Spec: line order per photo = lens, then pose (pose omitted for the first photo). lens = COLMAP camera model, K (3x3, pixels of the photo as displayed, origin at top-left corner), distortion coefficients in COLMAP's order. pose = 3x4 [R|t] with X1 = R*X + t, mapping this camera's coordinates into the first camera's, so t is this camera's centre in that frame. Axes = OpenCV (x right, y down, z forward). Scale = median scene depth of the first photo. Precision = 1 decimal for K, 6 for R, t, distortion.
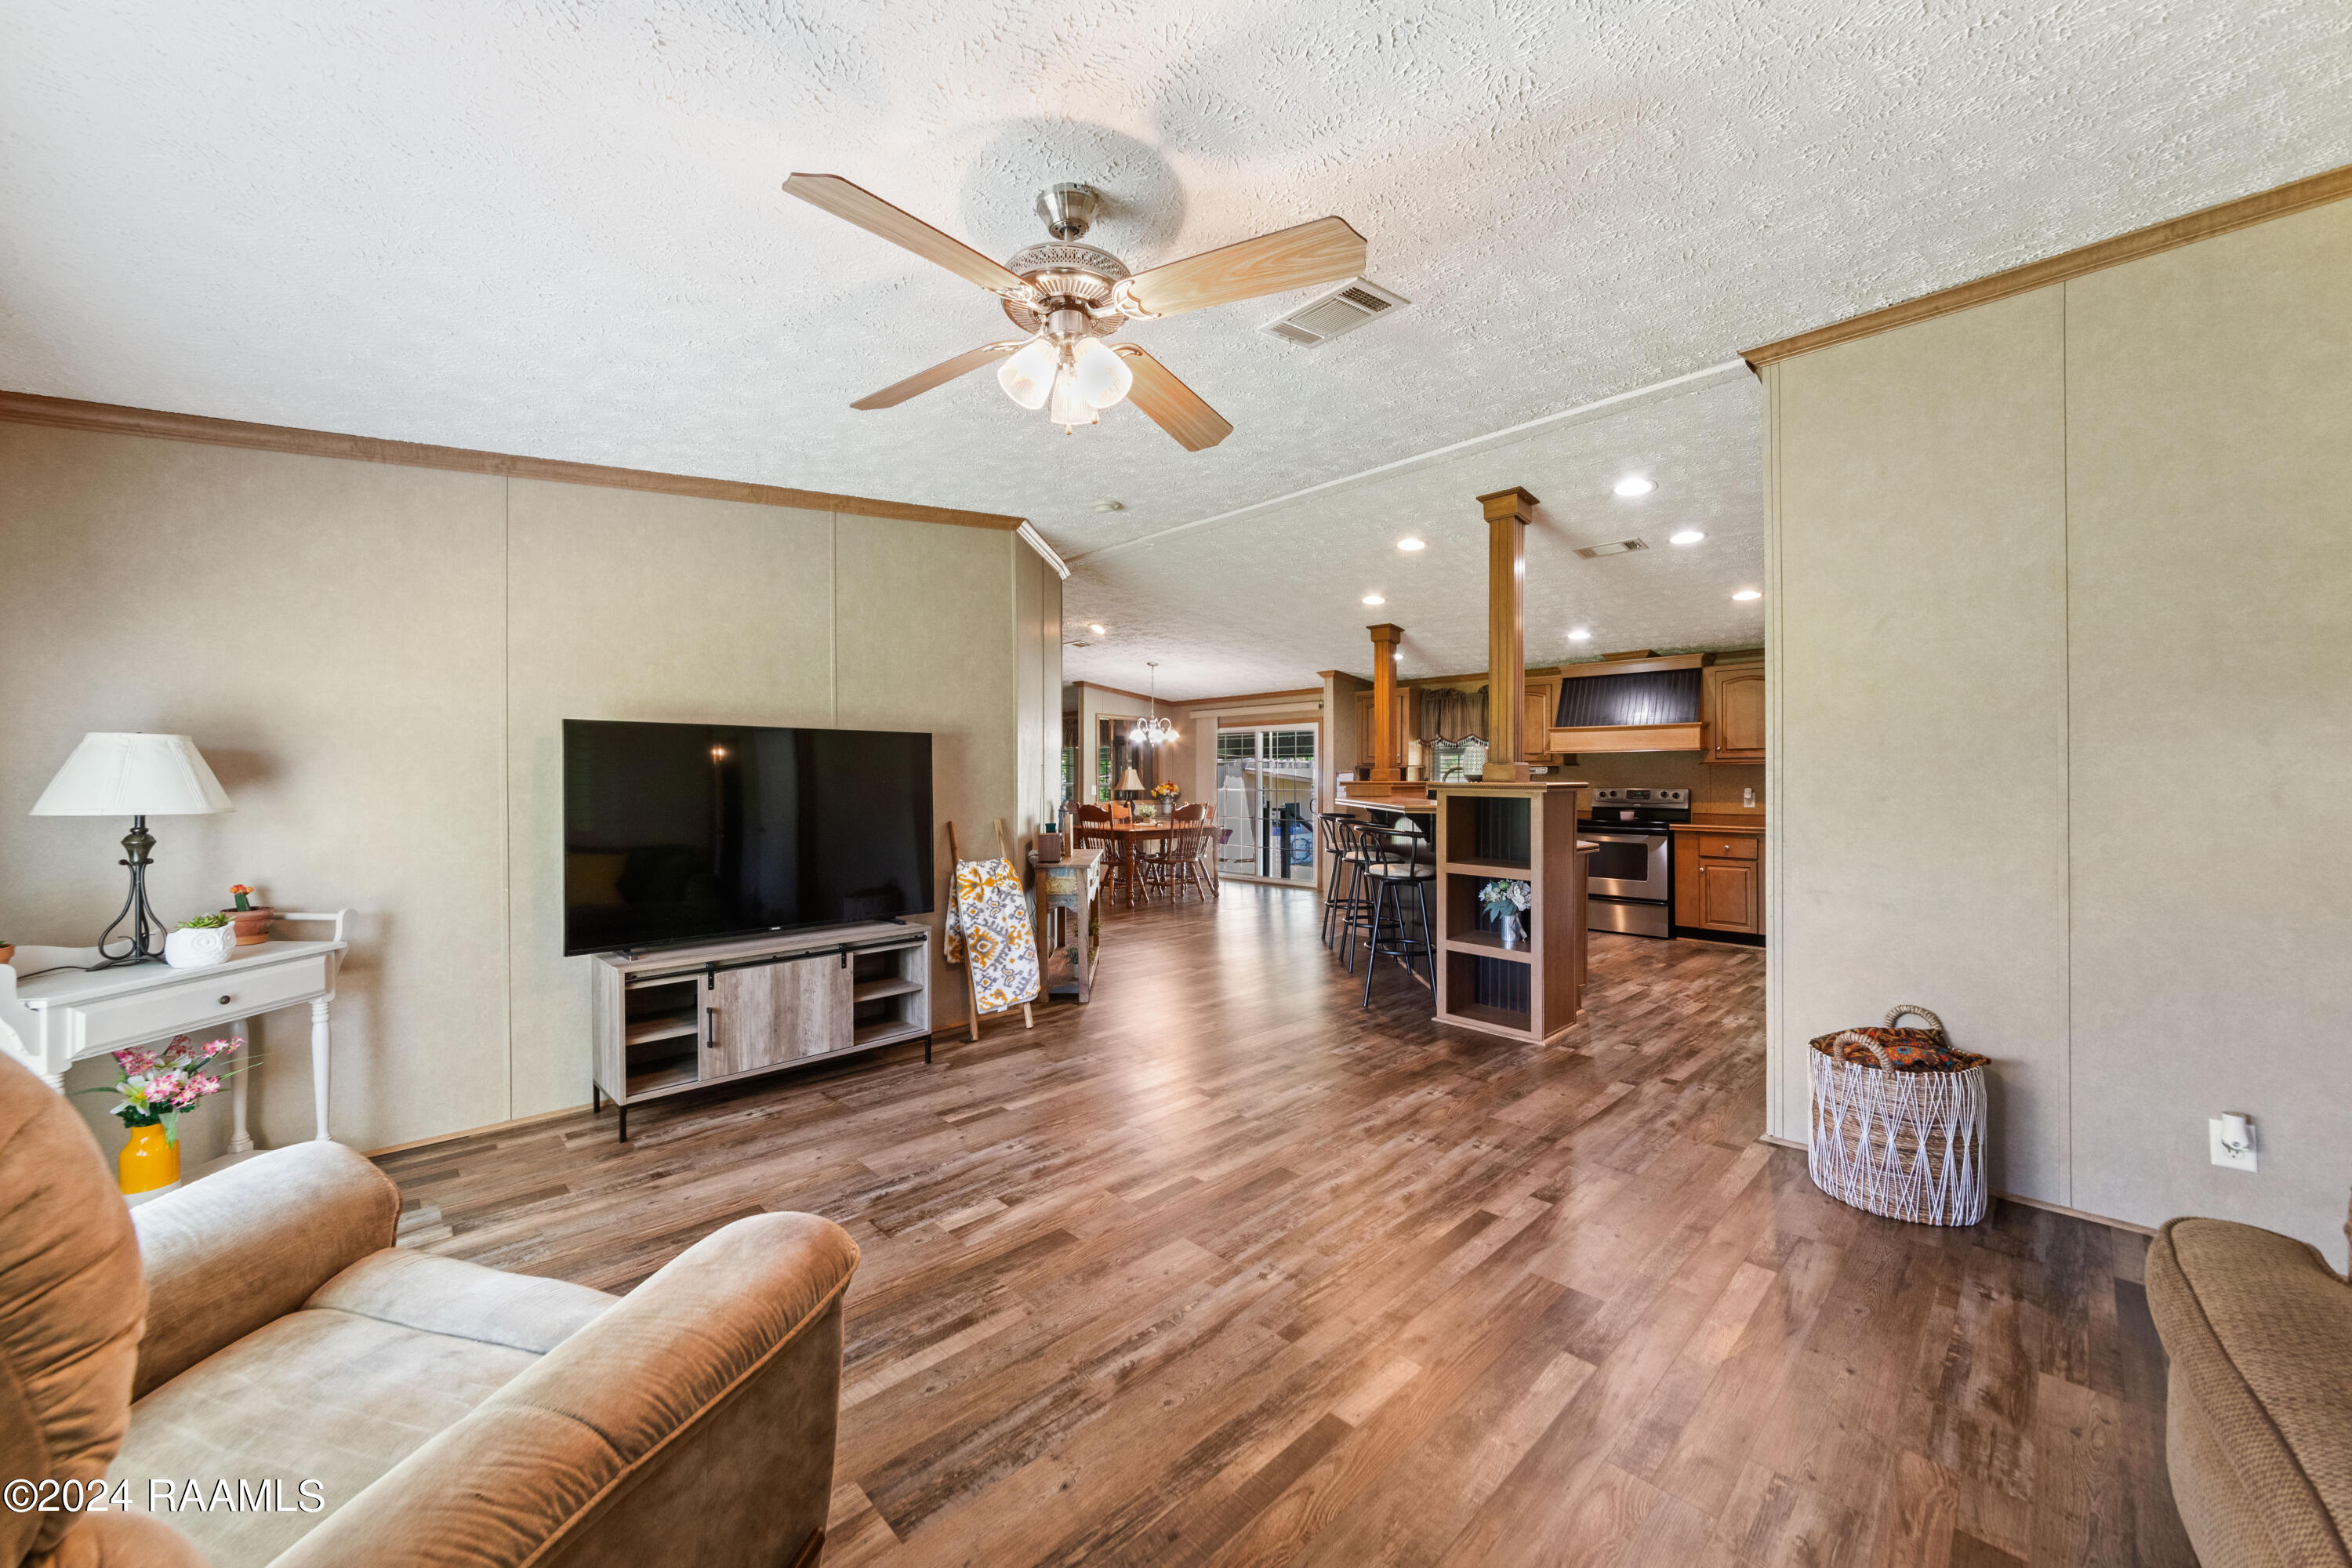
lens RADIAL K [[861.5, 0, 1181.8], [0, 861.5, 781.3], [0, 0, 1]] dist [-0.002447, -0.000551]
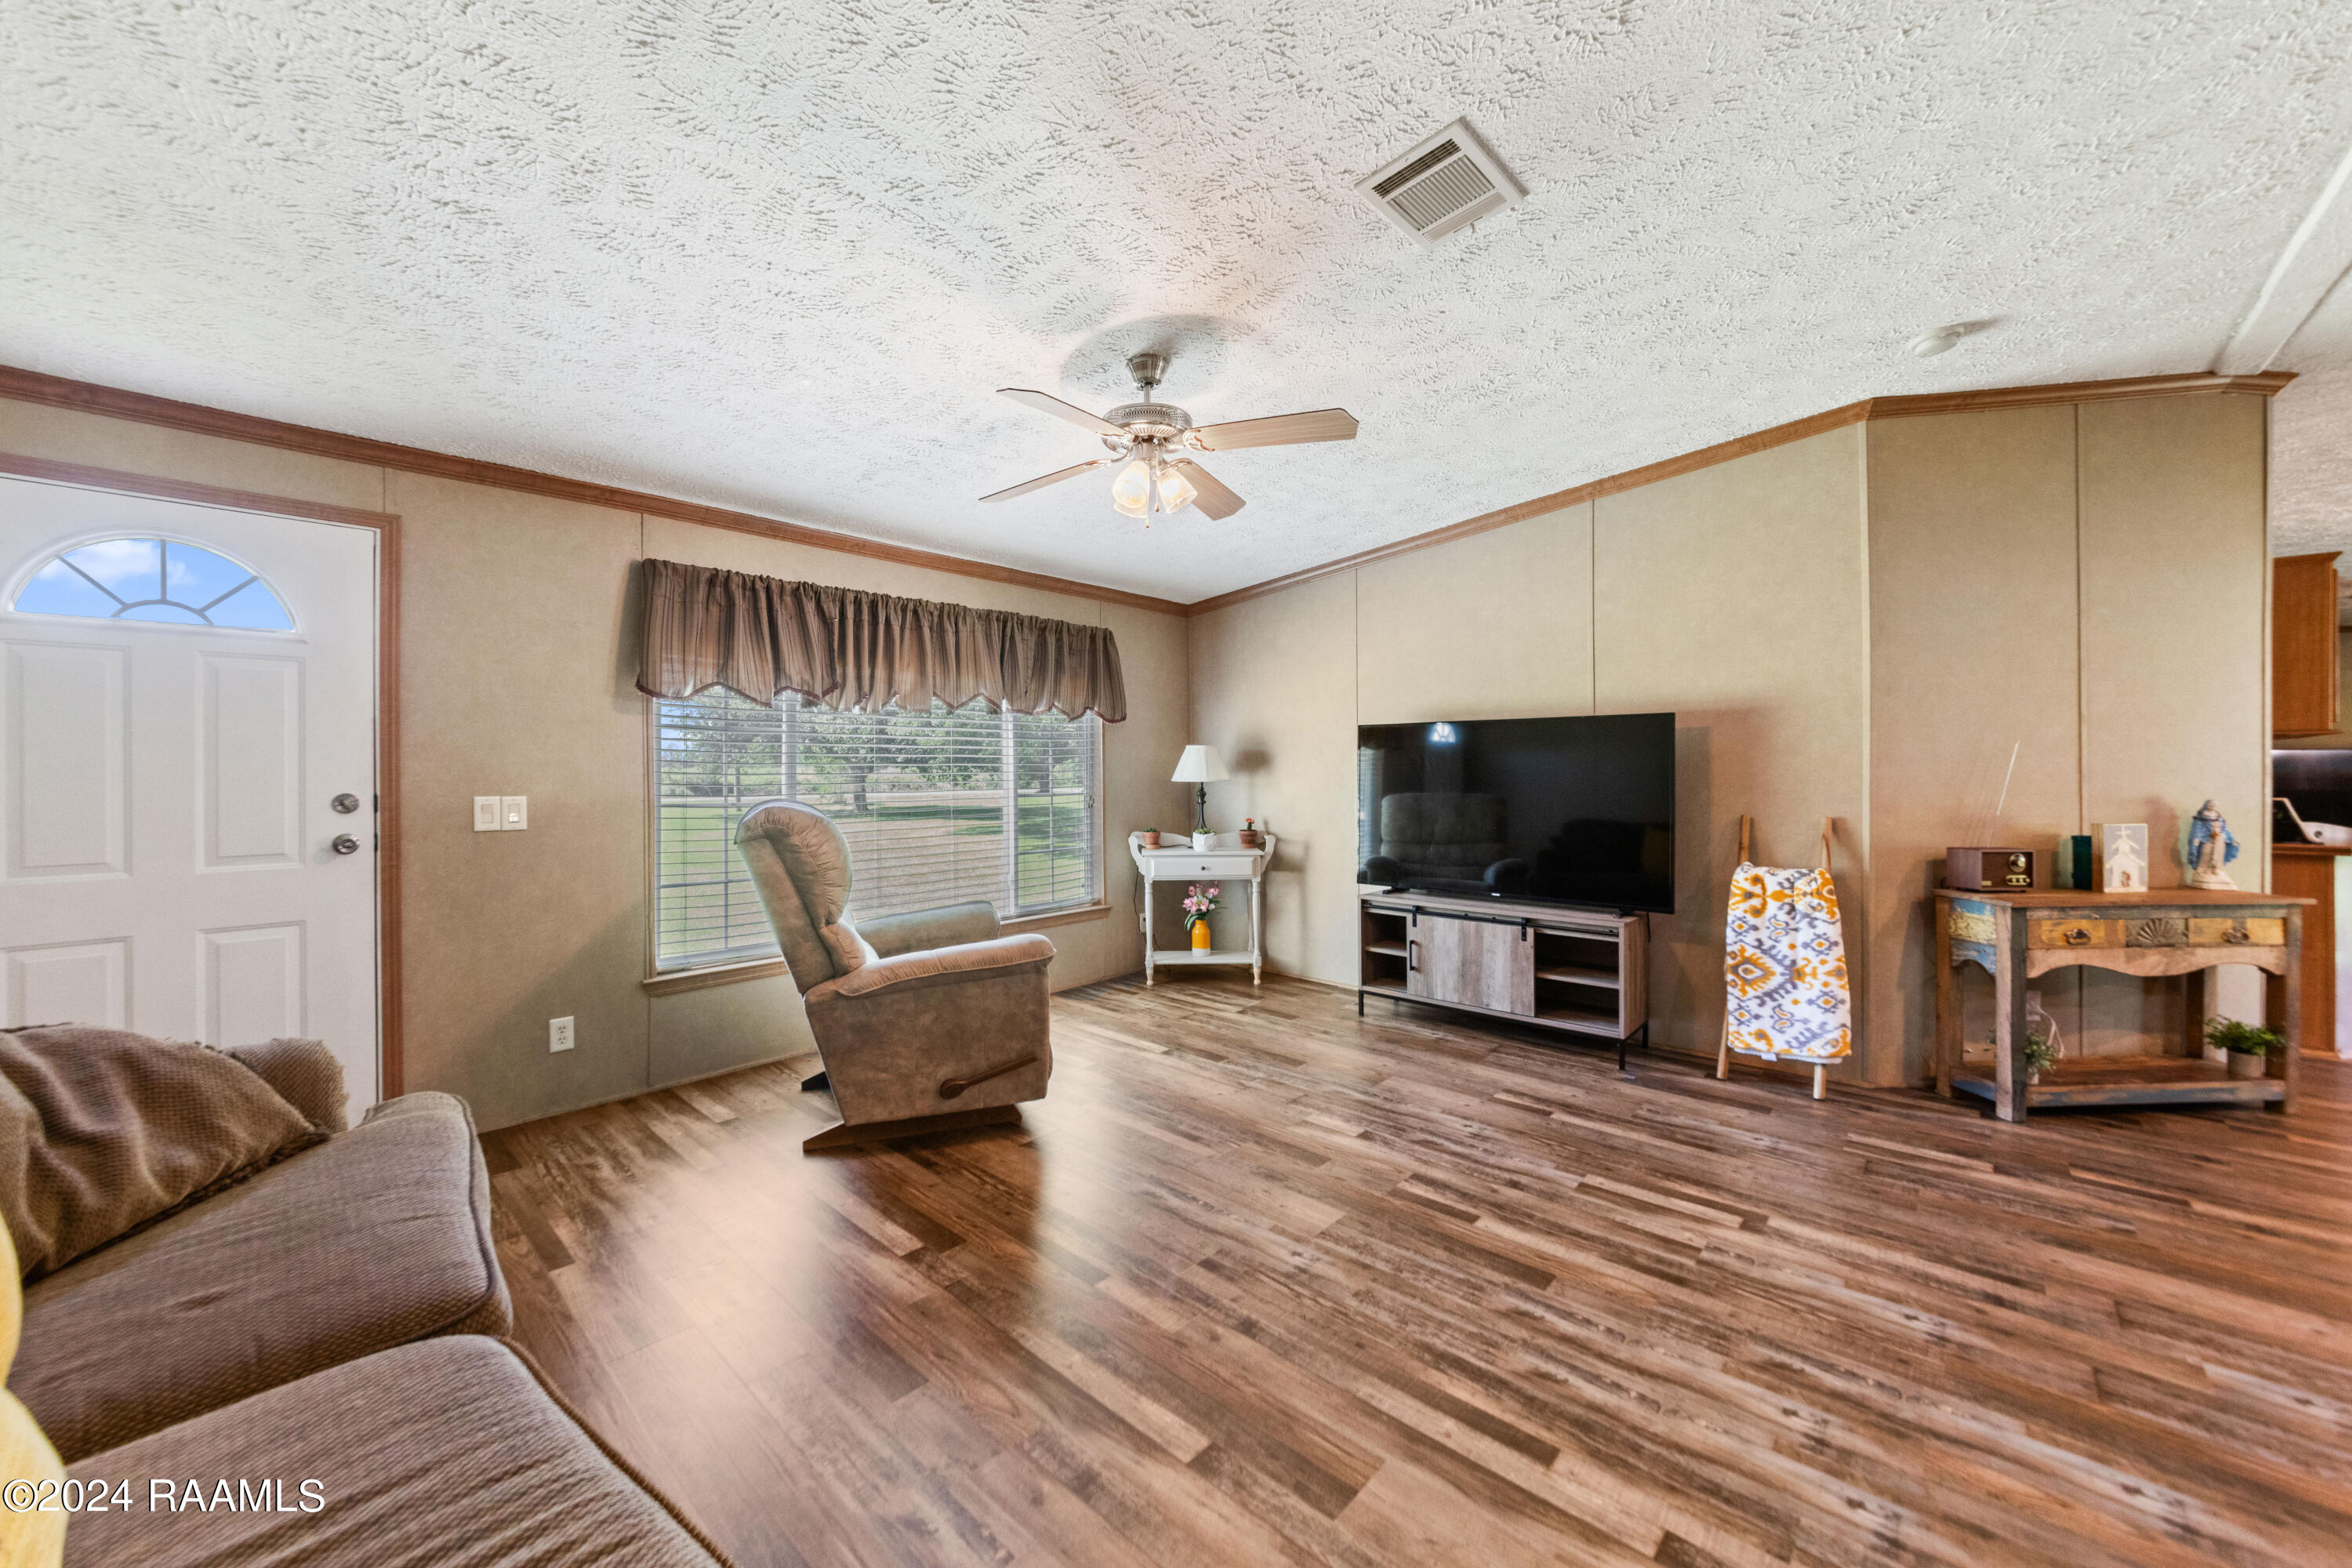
lens RADIAL K [[861.5, 0, 1119.4], [0, 861.5, 773.1], [0, 0, 1]] dist [-0.002447, -0.000551]
pose [[0.041652, 0.008219, -0.999098, 0.695124], [-0.001269, 0.999966, 0.008173, -0.000559], [0.999131, 0.000927, 0.041661, 0.474089]]
